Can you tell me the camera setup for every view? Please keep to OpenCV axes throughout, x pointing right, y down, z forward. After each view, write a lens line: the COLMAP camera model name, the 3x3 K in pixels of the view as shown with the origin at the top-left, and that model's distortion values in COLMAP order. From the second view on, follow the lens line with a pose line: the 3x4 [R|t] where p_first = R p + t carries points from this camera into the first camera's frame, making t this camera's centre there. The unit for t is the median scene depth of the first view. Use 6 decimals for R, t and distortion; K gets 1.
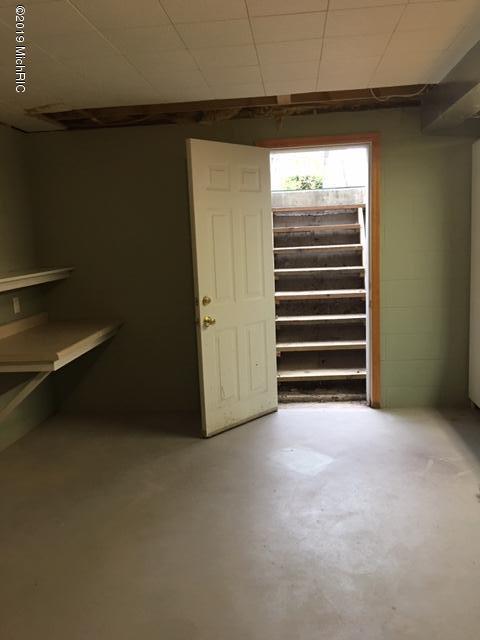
lens RADIAL K [[539.0, 0, 239.5], [0, 539.0, 319.1], [0, 0, 1]] dist [0.009007, 0.001304]
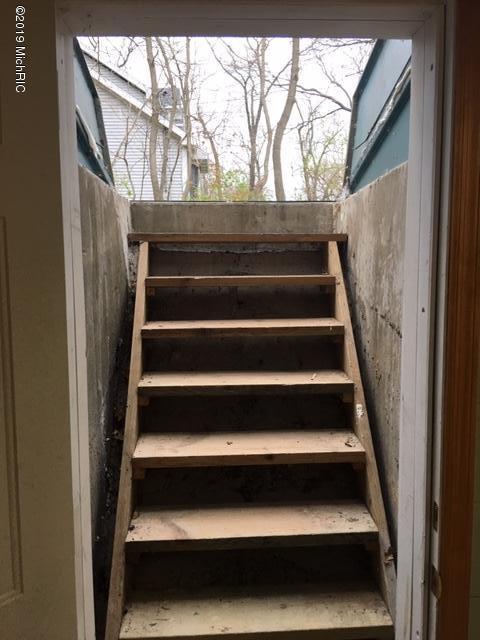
lens RADIAL K [[539.0, 0, 240.4], [0, 539.0, 320.0], [0, 0, 1]] dist [0.009007, 0.001304]
pose [[0.988792, 0.021763, 0.147705, 0.070923], [-0.013074, 0.998140, -0.059547, -0.103238], [-0.148726, 0.056948, 0.987237, 0.523568]]
